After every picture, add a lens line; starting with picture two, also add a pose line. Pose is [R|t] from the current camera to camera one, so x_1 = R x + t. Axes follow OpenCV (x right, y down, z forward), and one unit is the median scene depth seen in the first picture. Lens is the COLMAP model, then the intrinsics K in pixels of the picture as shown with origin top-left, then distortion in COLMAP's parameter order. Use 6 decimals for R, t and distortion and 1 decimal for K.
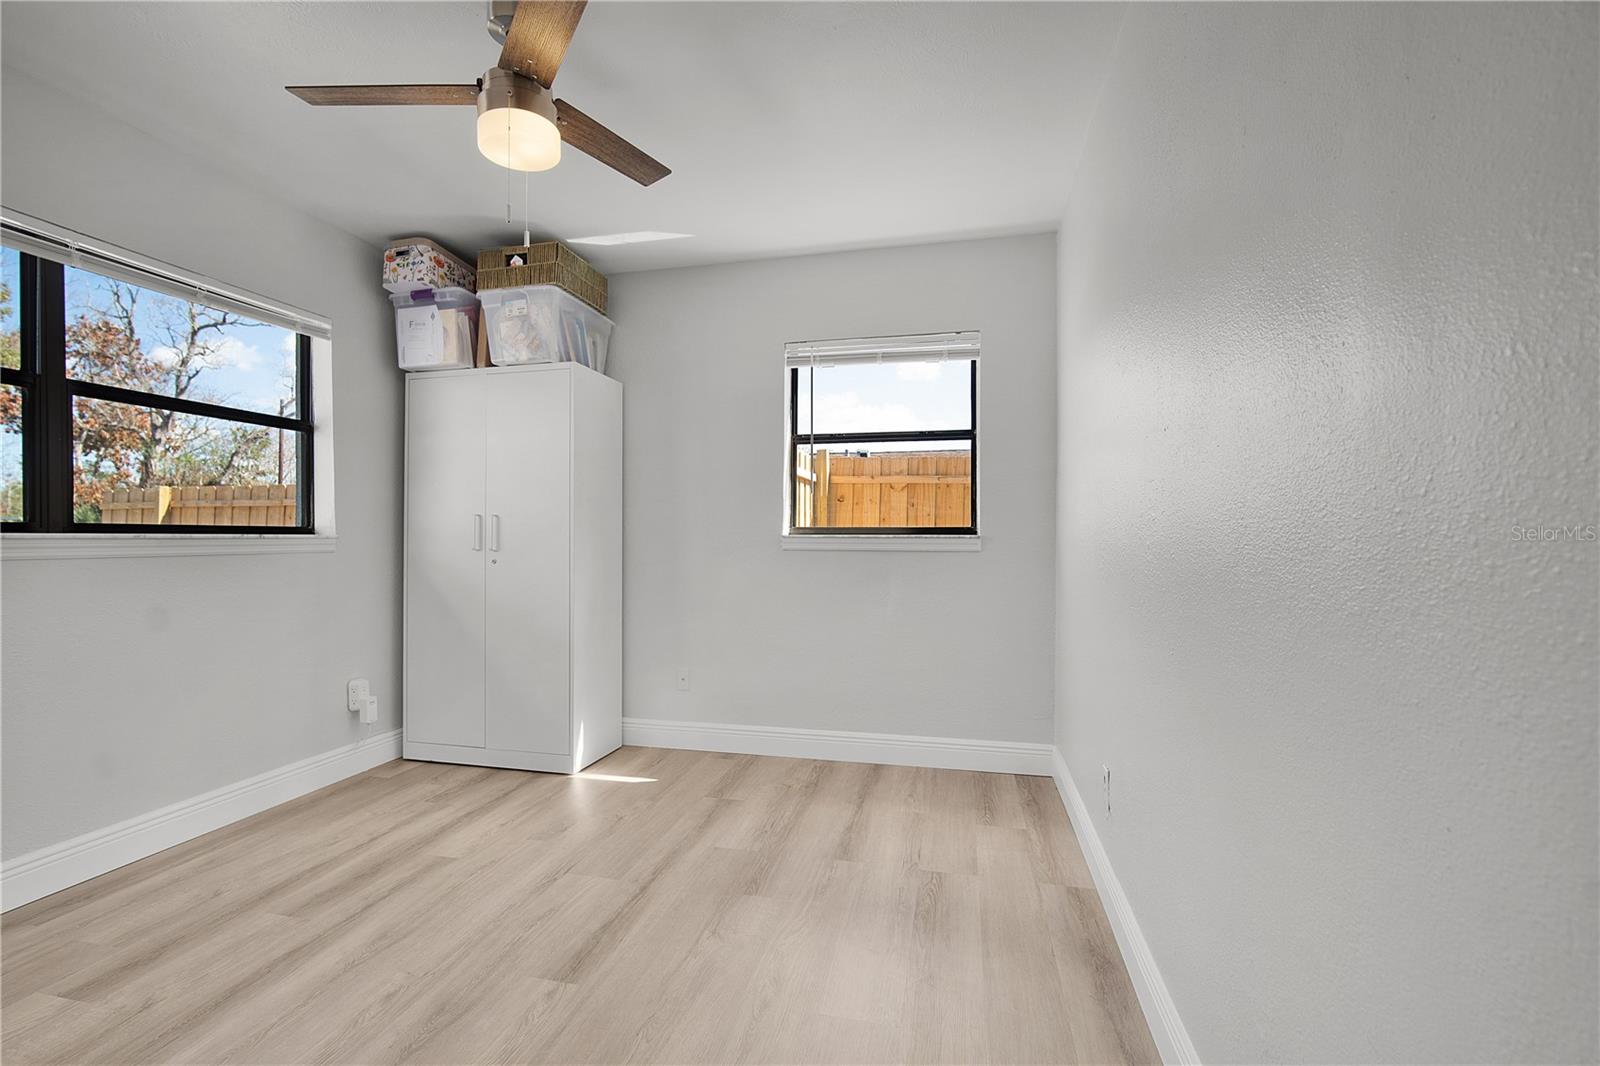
lens RADIAL K [[709.1, 0, 798.1], [0, 709.1, 538.5], [0, 0, 1]] dist [-0.002464, -0.000267]
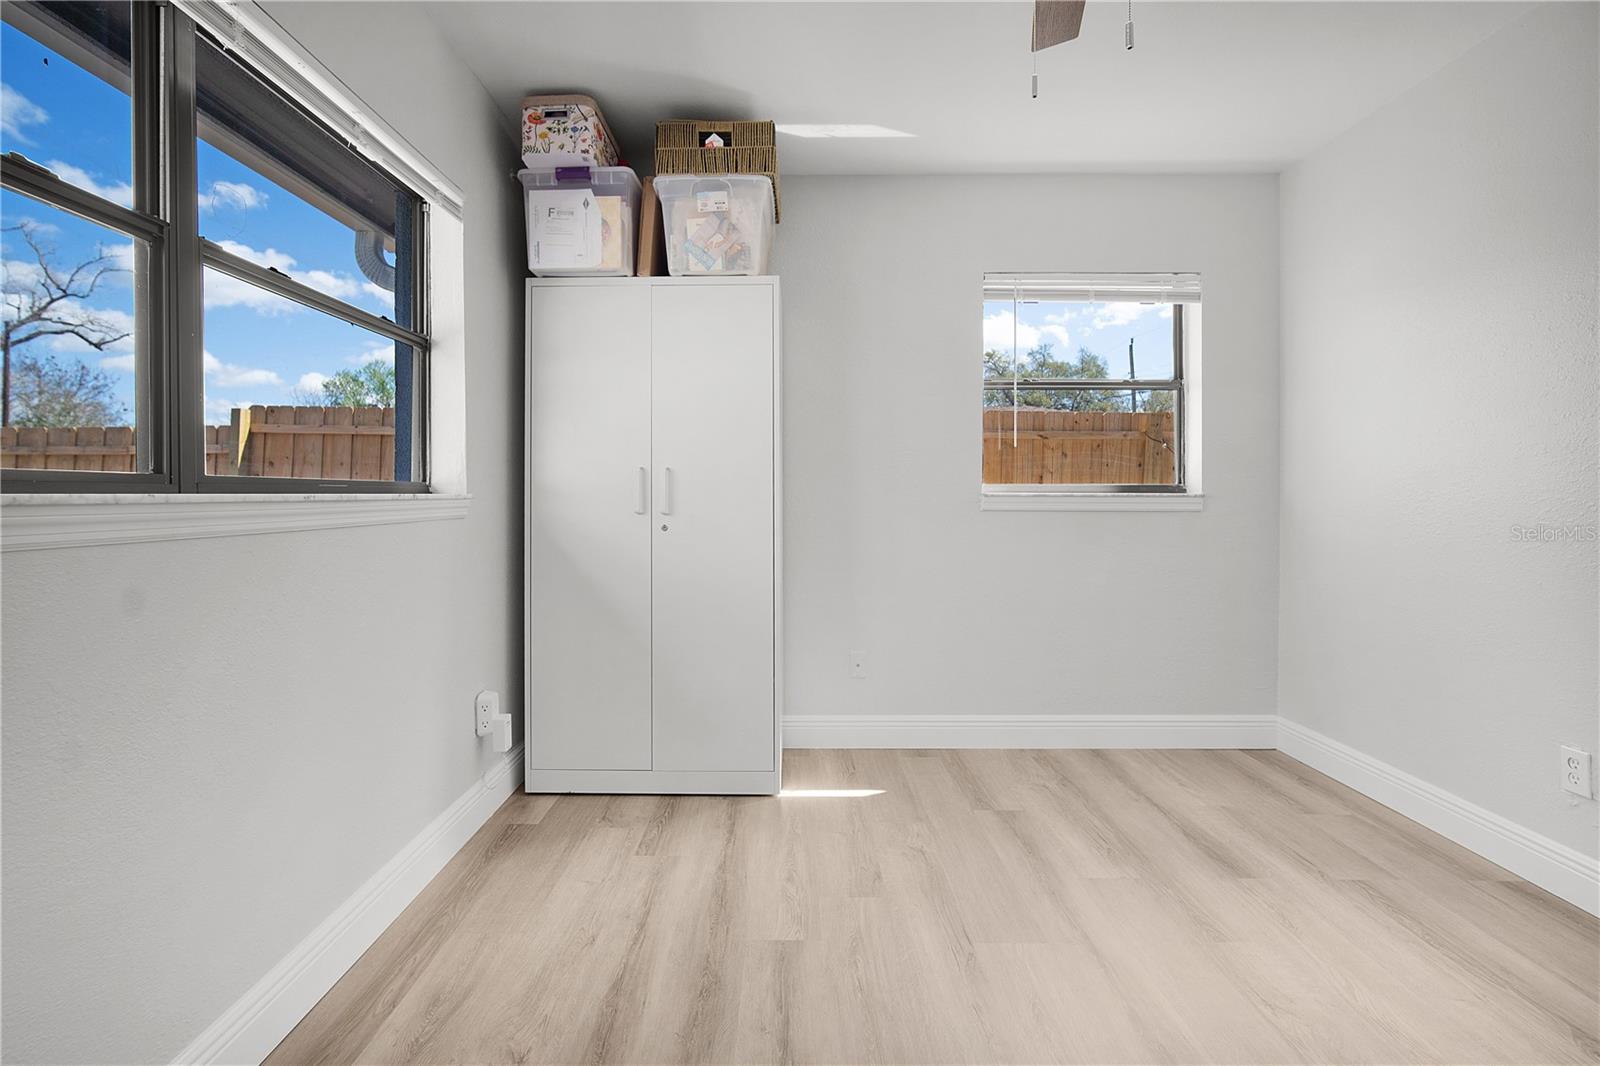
lens RADIAL K [[720.0, 0, 796.7], [0, 720.0, 494.4], [0, 0, 1]] dist [-0.004366, -0.000363]
pose [[0.974177, -0.001388, 0.225783, -0.479714], [0.001710, 0.999998, -0.001230, -0.003235], [-0.225780, 0.001585, 0.974177, 0.208829]]
